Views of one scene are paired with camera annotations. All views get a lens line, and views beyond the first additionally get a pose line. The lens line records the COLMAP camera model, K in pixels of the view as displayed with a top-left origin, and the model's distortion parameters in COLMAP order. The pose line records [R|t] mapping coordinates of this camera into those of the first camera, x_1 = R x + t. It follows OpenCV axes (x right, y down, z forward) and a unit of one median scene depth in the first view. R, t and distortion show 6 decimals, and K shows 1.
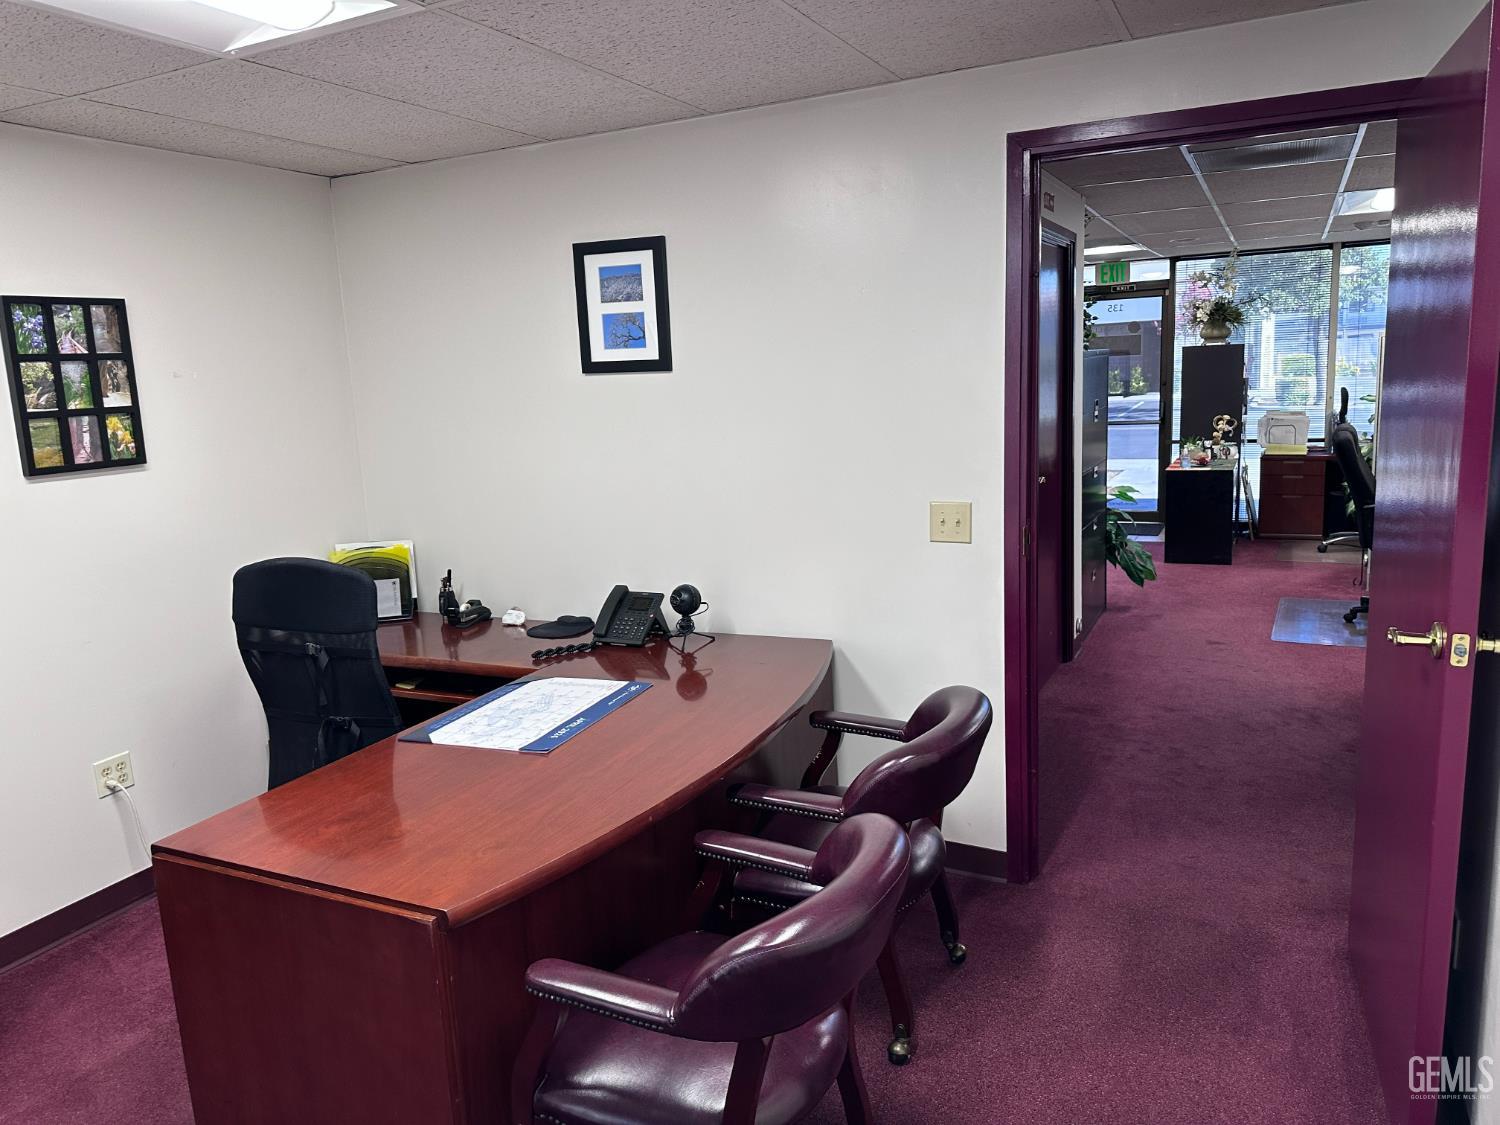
lens RADIAL K [[1066.0, 0, 743.3], [0, 1066.0, 553.8], [0, 0, 1]] dist [0.082925, -0.102523]
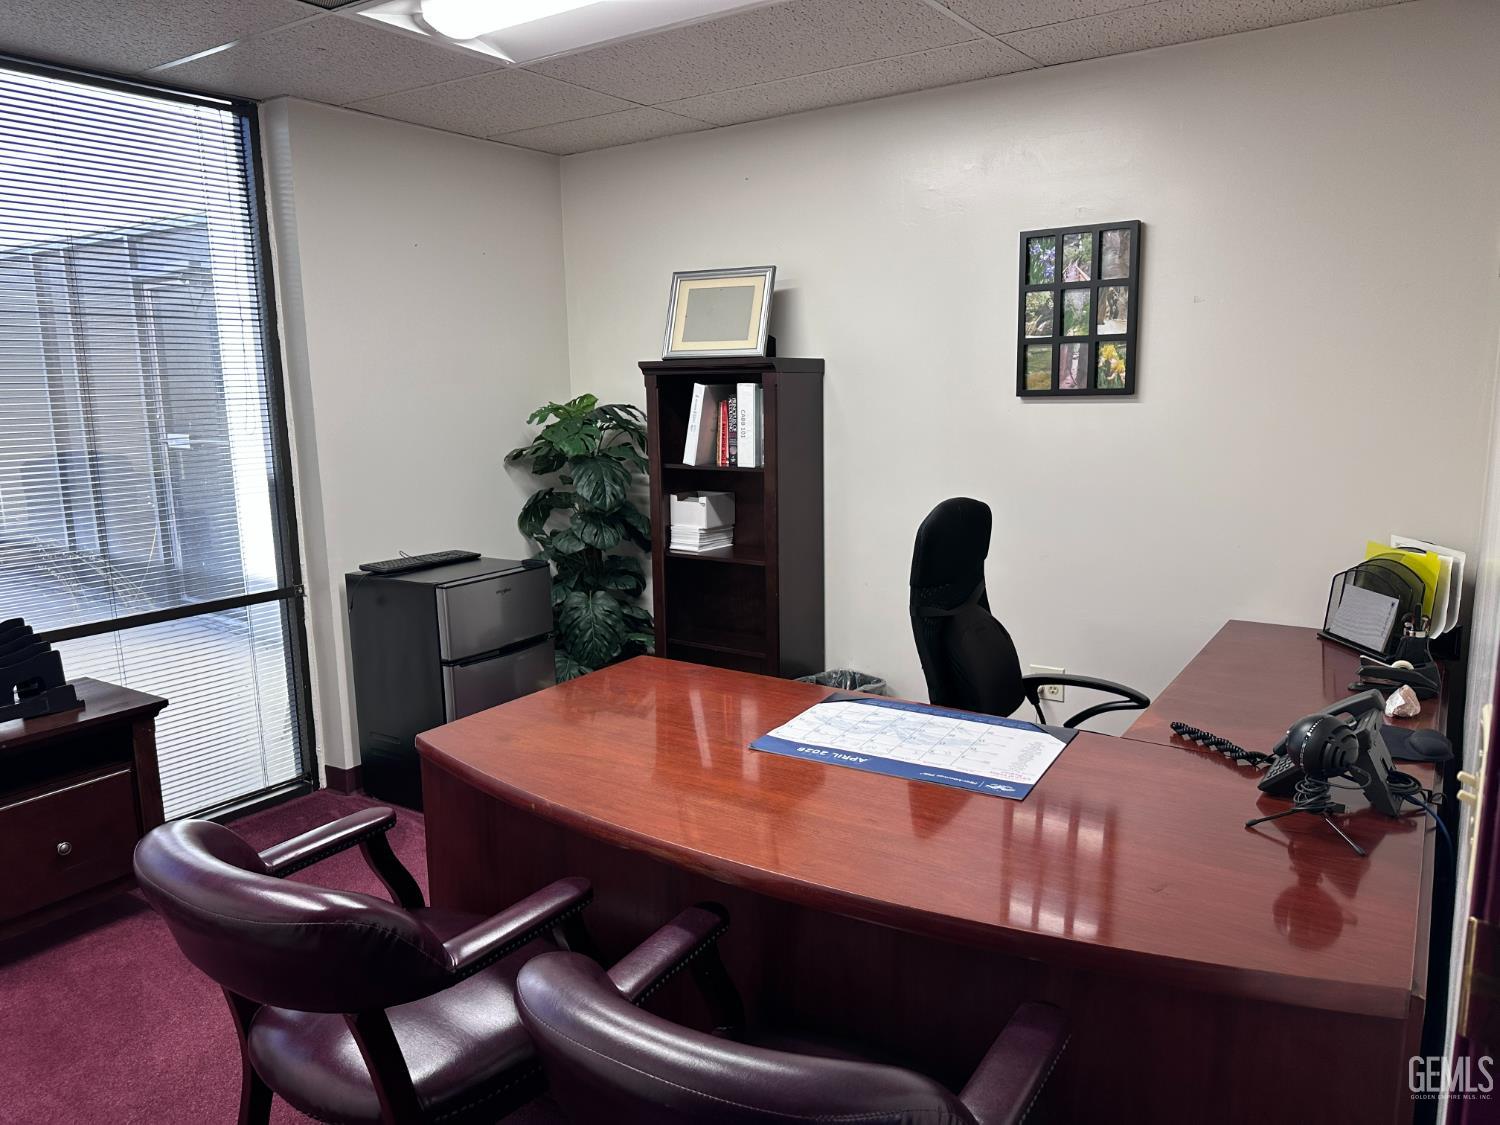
lens RADIAL K [[1064.4, 0, 750.0], [0, 1064.4, 562.5], [0, 0, 1]] dist [0.145817, -0.234426]
pose [[-0.140667, 0.219981, -0.965309, 0.481926], [-0.147790, 0.959414, 0.240174, -0.128315], [0.978964, 0.176448, -0.102446, 0.839510]]
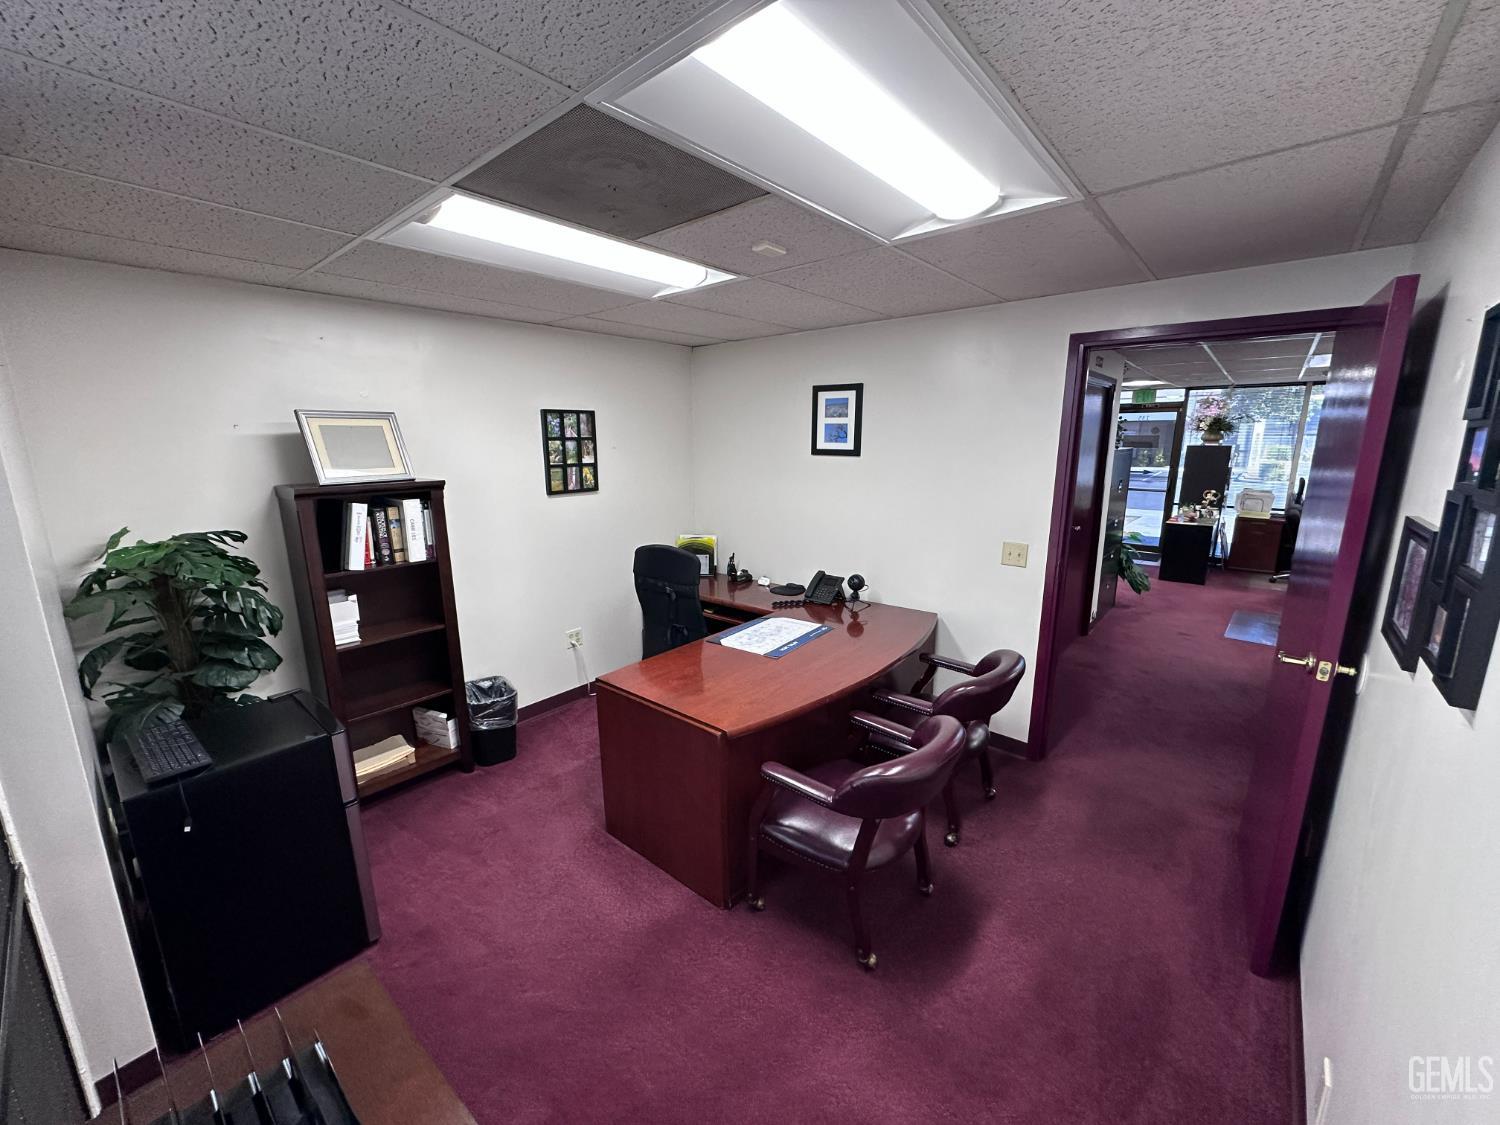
lens RADIAL K [[603.2, 0, 747.9], [0, 603.2, 566.3], [0, 0, 1]] dist [0.002206, 0.000392]
pose [[0.969193, 0.092644, -0.228217, -0.000163], [-0.082516, 0.995150, 0.053546, -0.026840], [0.232070, -0.033064, 0.972137, -0.058072]]
